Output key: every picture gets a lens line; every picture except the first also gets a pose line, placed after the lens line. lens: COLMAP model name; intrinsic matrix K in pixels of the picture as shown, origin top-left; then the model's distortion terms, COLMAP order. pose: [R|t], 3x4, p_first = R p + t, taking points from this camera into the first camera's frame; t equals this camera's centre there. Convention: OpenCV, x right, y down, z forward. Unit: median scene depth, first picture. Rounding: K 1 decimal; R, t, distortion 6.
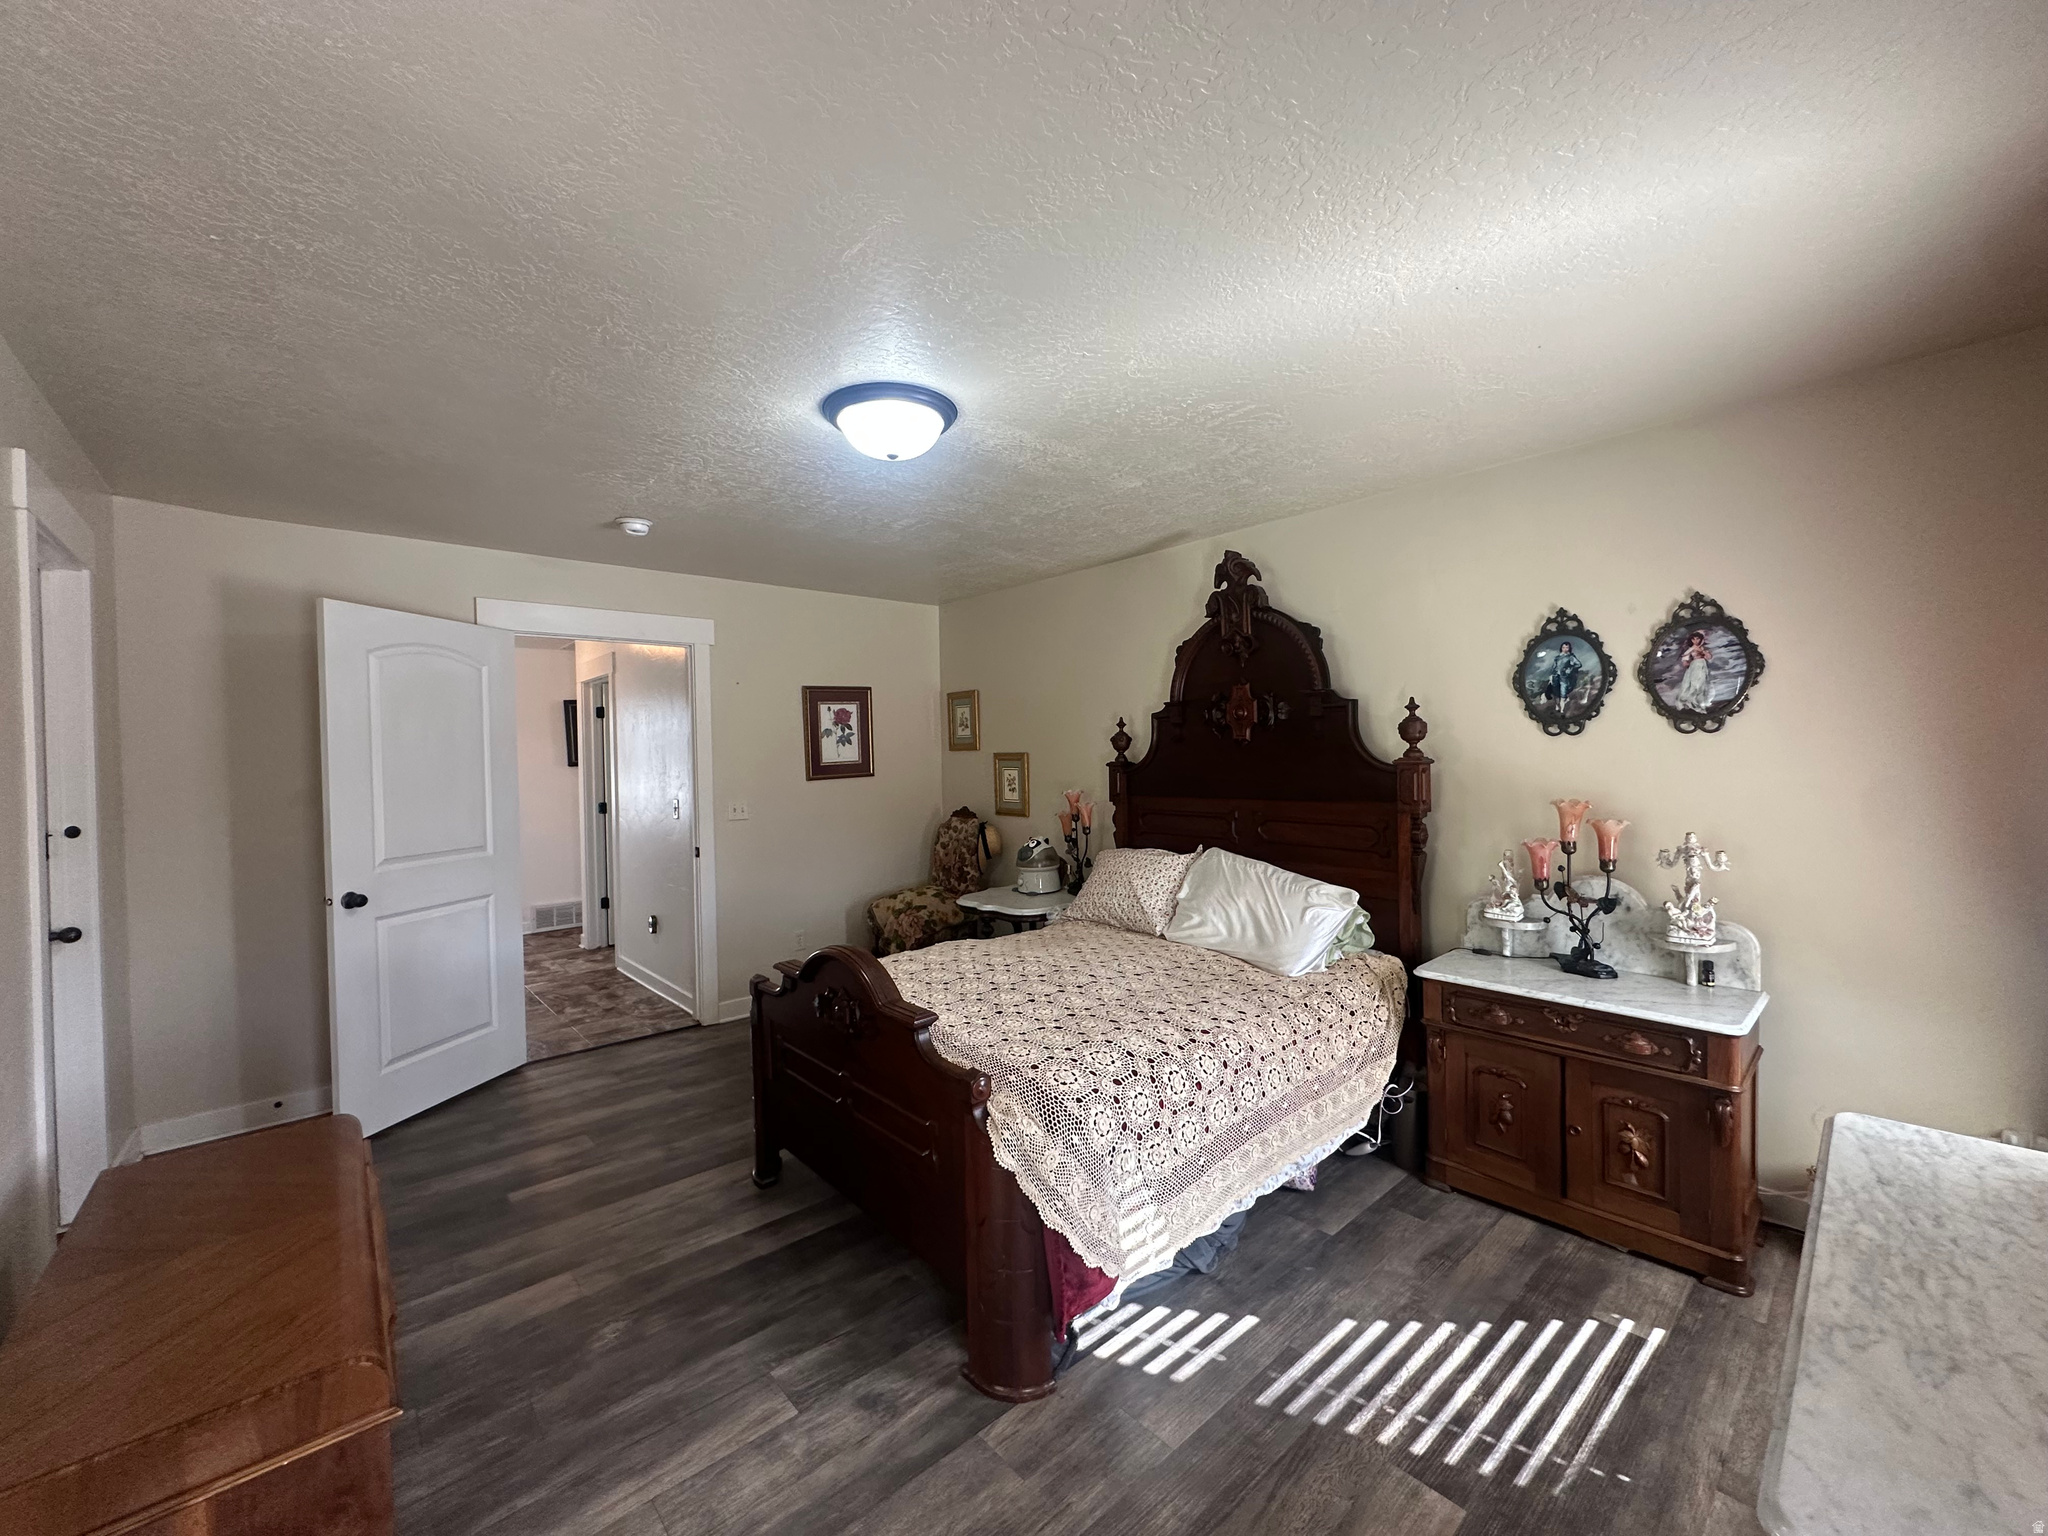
lens RADIAL K [[820.5, 0, 1023.5], [0, 820.5, 774.1], [0, 0, 1]] dist [-0.003209, 0.000191]
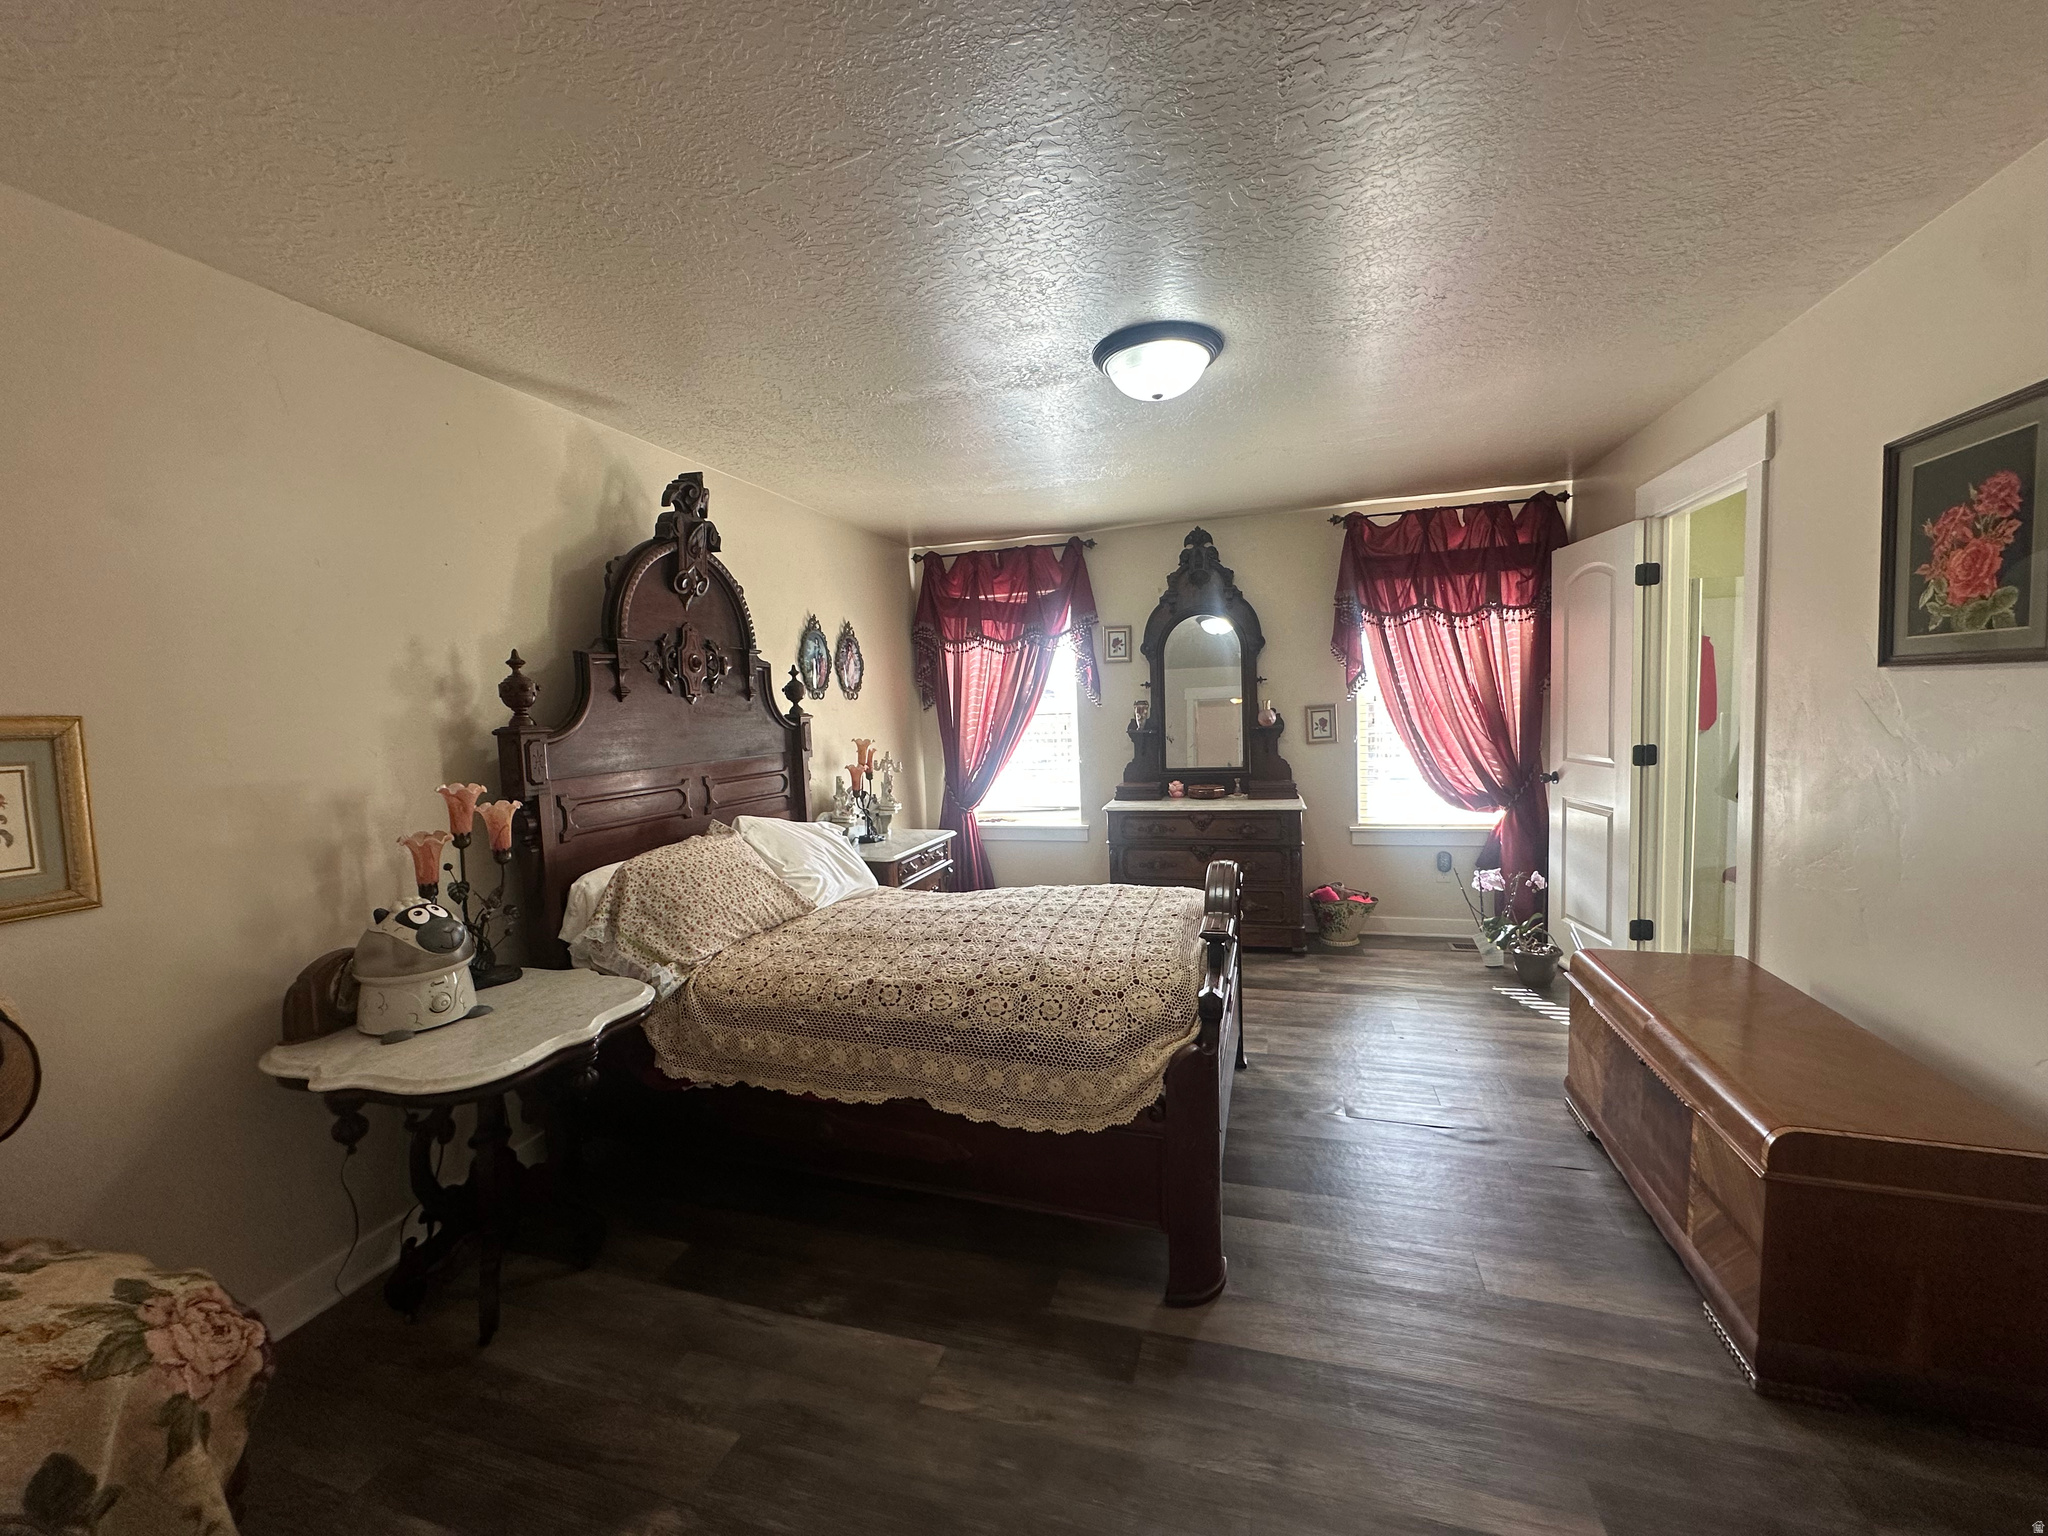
lens RADIAL K [[820.5, 0, 1025.7], [0, 820.5, 759.7], [0, 0, 1]] dist [-0.003209, 0.000191]
pose [[-0.527348, -0.033695, 0.848981, -0.870242], [0.044740, 0.996726, 0.067349, -0.021541], [-0.848470, 0.073499, -0.524114, 1.530188]]
